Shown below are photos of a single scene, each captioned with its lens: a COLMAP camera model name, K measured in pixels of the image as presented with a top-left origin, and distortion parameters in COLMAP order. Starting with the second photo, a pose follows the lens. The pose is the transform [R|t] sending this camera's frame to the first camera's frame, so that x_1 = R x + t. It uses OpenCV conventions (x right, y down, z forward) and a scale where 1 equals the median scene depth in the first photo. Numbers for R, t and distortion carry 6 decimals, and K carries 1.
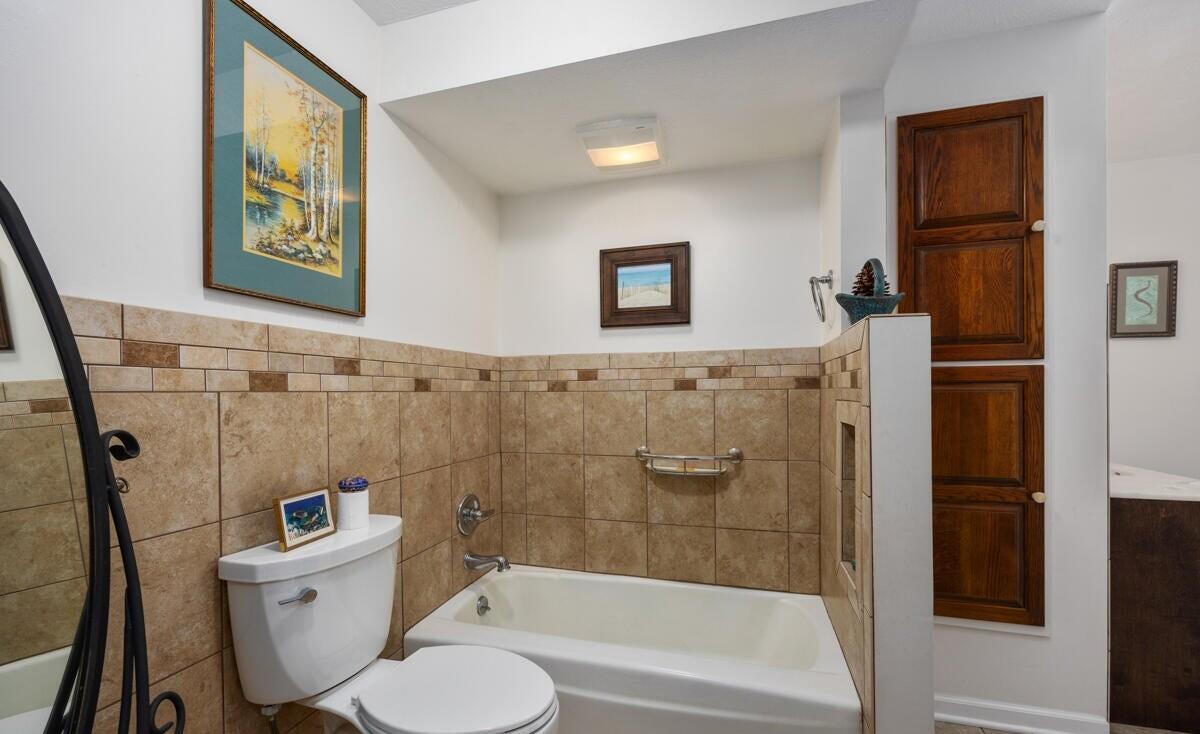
lens RADIAL K [[491.3, 0, 603.0], [0, 491.3, 390.3], [0, 0, 1]] dist [0.000700, 0.000032]
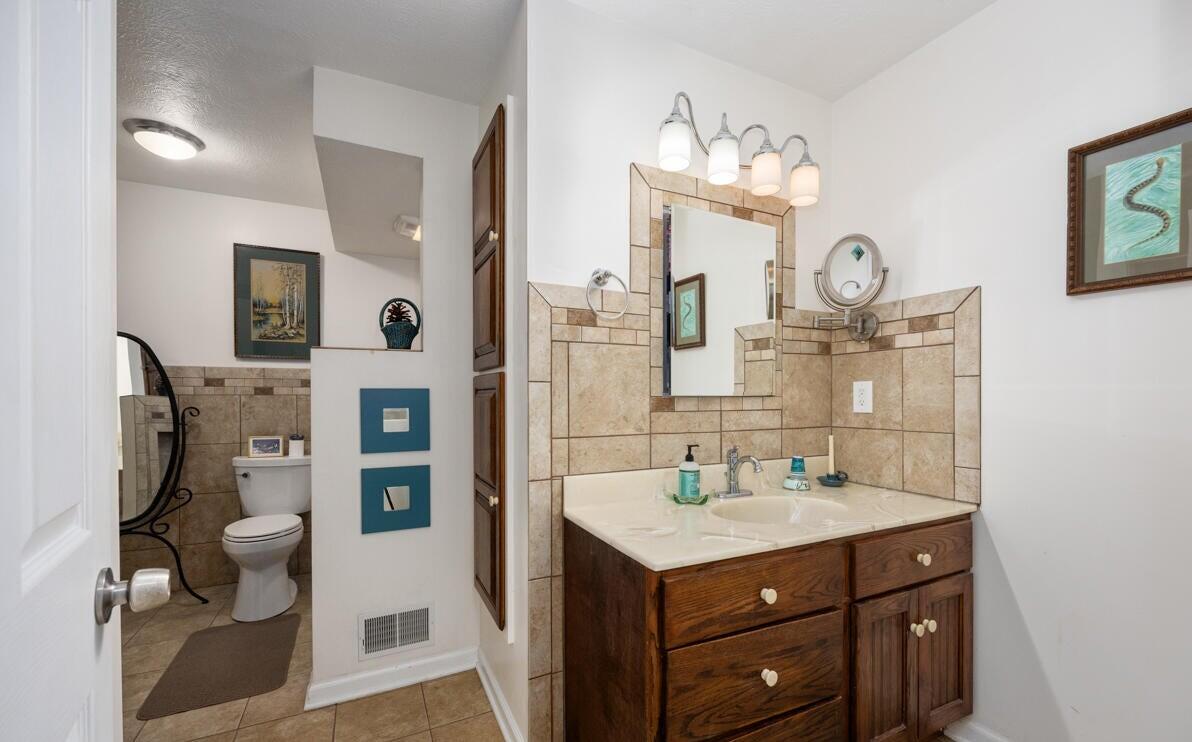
lens RADIAL K [[479.2, 0, 588.9], [0, 479.2, 395.9], [0, 0, 1]] dist [0.000287, -0.000024]
pose [[0.664299, 0.006403, -0.747439, 2.127733], [-0.001534, 0.999973, 0.007203, -0.011842], [0.747465, -0.003638, 0.664291, 0.595904]]
